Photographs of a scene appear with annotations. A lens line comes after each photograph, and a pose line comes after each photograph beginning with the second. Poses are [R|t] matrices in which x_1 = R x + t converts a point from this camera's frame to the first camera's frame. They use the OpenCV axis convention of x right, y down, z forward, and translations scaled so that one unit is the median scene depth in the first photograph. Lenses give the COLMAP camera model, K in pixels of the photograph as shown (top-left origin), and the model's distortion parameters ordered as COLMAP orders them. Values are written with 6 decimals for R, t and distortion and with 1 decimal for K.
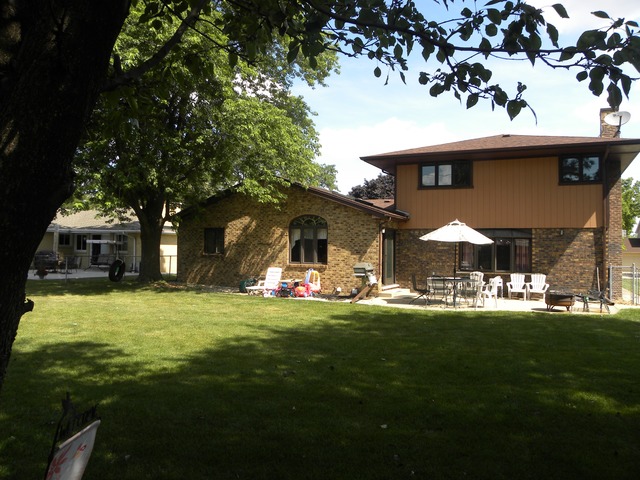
lens RADIAL K [[484.9, 0, 318.8], [0, 484.9, 241.8], [0, 0, 1]] dist [-0.092176, 0.000093]
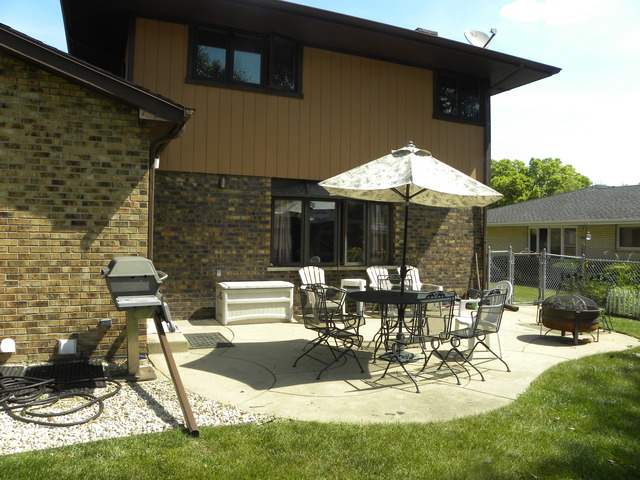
lens RADIAL K [[484.9, 0, 299.7], [0, 484.9, 240.5], [0, 0, 1]] dist [-0.092176, 0.000093]
pose [[0.633321, -0.007681, 0.773851, -0.067747], [-0.021922, 0.999371, 0.027860, 0.021116], [-0.773579, -0.034609, 0.632754, 0.687036]]
